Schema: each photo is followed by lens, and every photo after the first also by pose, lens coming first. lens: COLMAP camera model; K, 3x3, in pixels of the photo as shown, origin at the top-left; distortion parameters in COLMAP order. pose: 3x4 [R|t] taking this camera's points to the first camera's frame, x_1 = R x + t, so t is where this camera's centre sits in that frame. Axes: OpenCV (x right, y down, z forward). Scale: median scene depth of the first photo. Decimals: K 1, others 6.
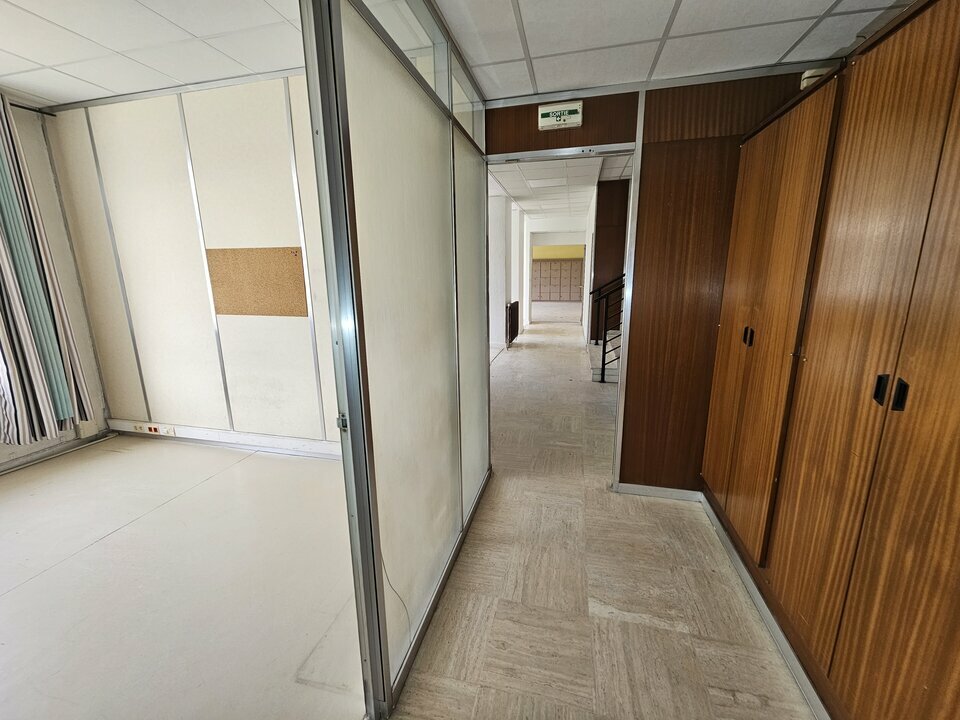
lens RADIAL K [[395.7, 0, 480.8], [0, 395.7, 354.3], [0, 0, 1]] dist [-0.002343, -0.000430]
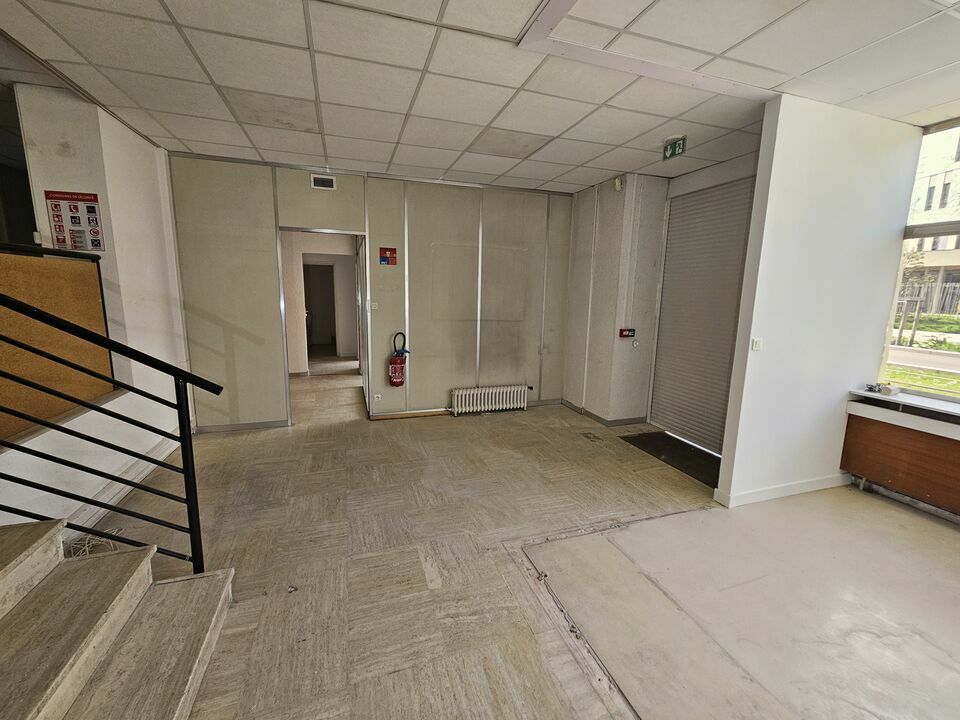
lens RADIAL K [[395.7, 0, 479.6], [0, 395.7, 357.5], [0, 0, 1]] dist [-0.002343, -0.000430]
pose [[-0.848800, 0.083371, -0.522100, 0.218147], [-0.118864, 0.932120, 0.342088, -0.254435], [0.515180, 0.352423, -0.781273, 1.123722]]
